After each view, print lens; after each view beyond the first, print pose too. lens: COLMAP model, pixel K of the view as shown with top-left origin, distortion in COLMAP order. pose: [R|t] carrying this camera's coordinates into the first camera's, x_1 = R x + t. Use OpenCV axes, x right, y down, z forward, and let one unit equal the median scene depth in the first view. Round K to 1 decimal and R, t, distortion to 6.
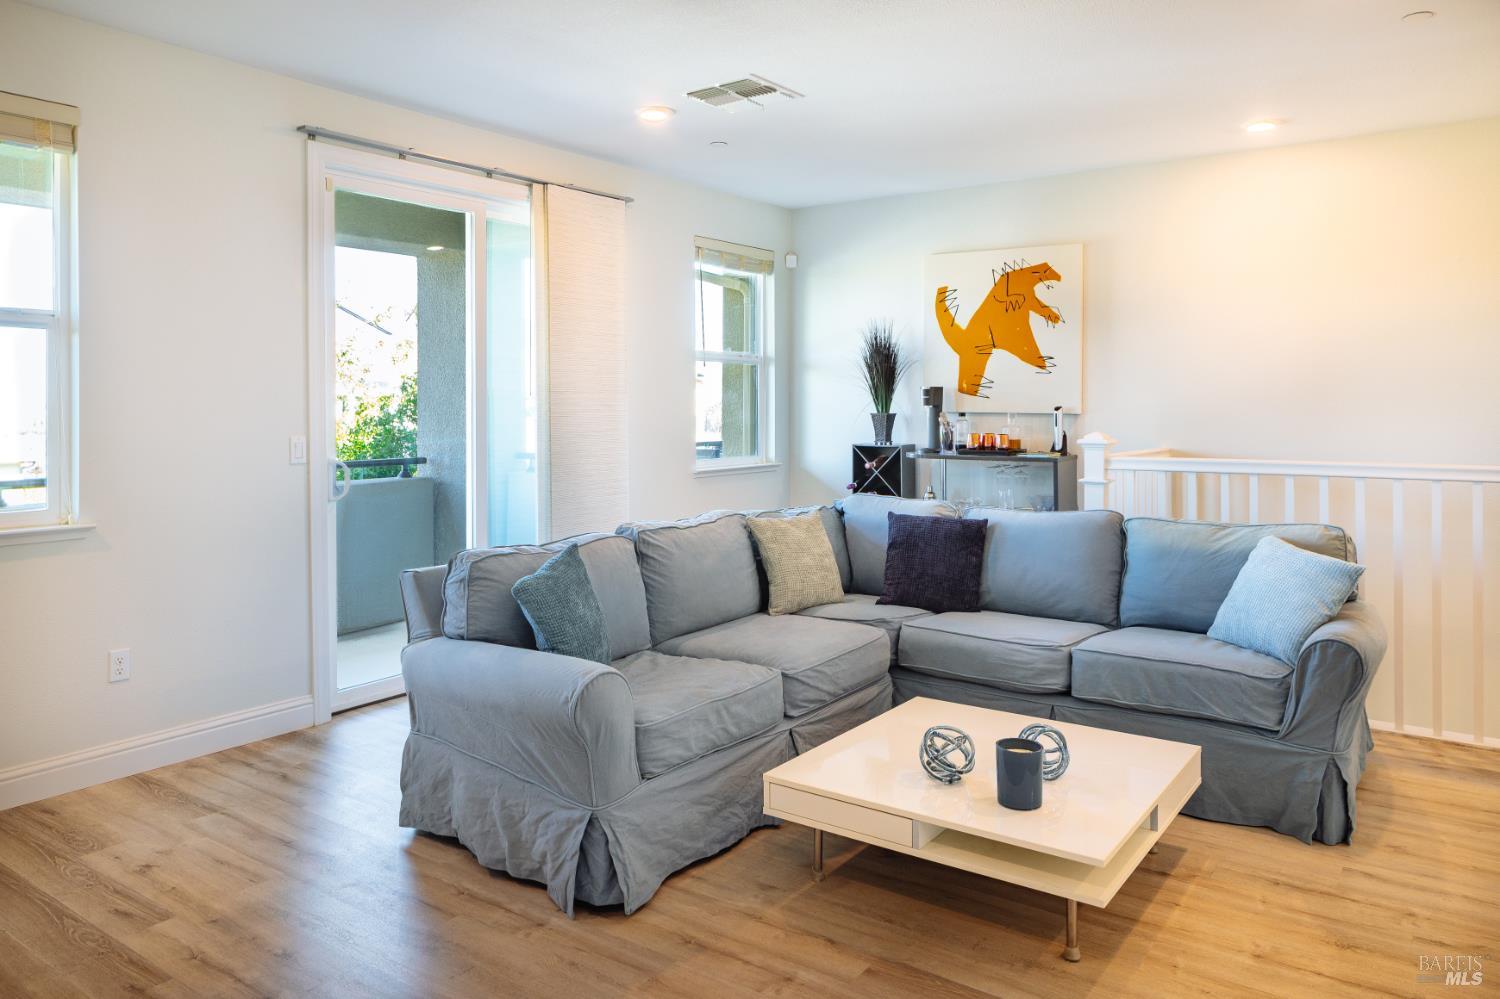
lens RADIAL K [[1026.8, 0, 750.0], [0, 1026.8, 499.5], [0, 0, 1]] dist [-0.002851, -0.002021]
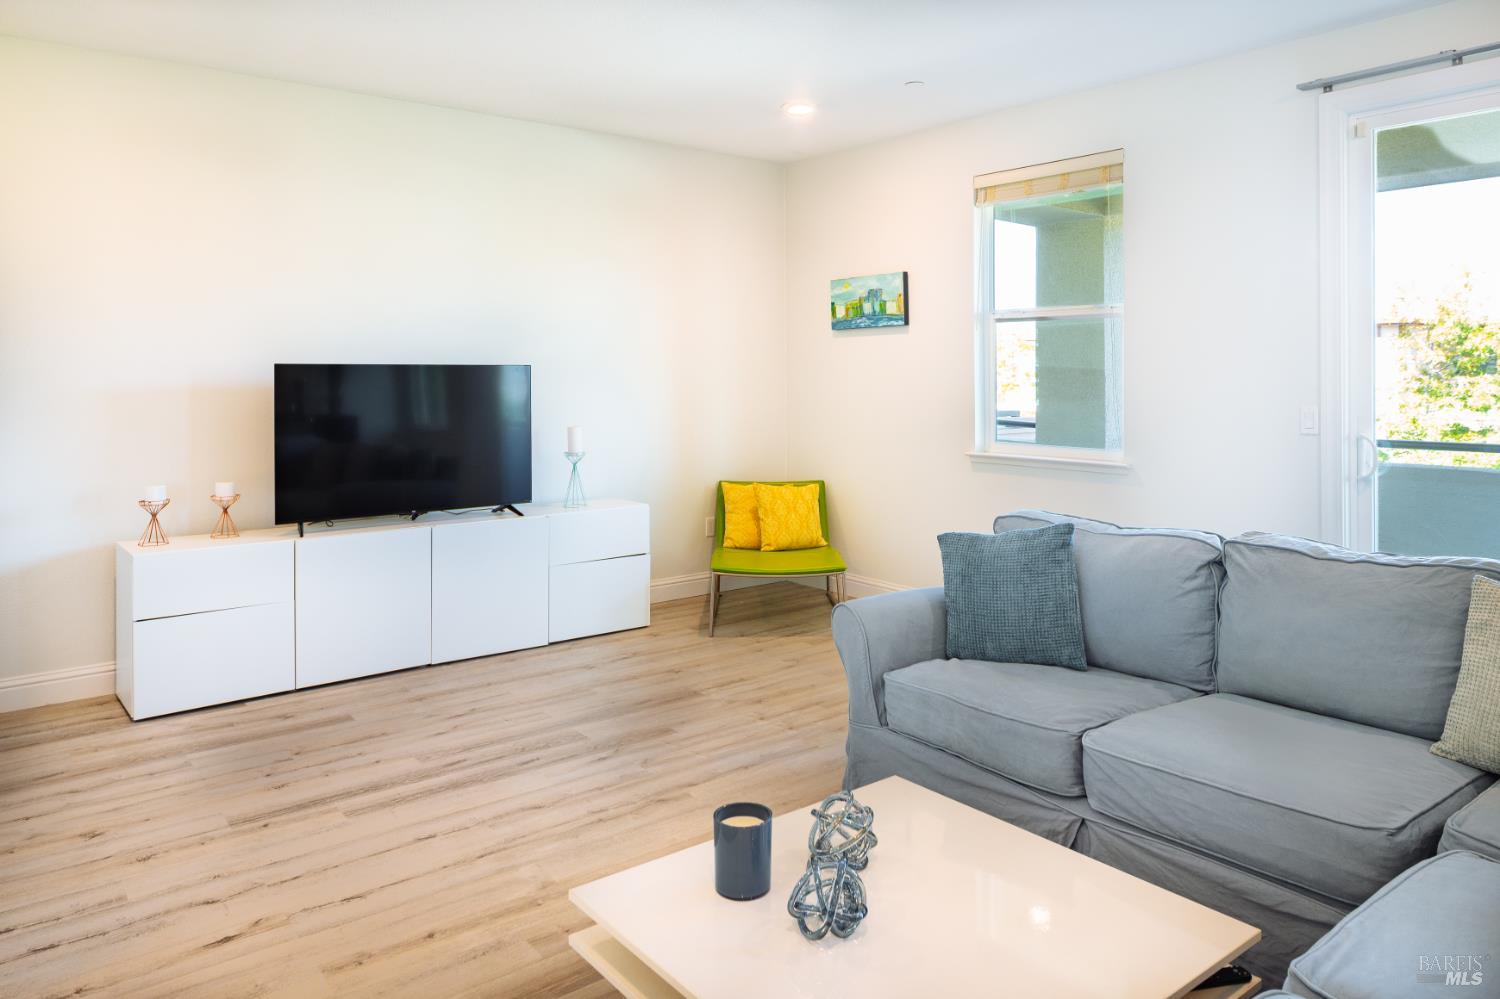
lens RADIAL K [[1026.8, 0, 750.0], [0, 1026.8, 499.5], [0, 0, 1]] dist [-0.002851, -0.002021]
pose [[-0.267798, 0.117514, -0.956282, 0.762900], [-0.090391, 0.985092, 0.146368, -0.083167], [0.959226, 0.125636, -0.253184, 0.917322]]
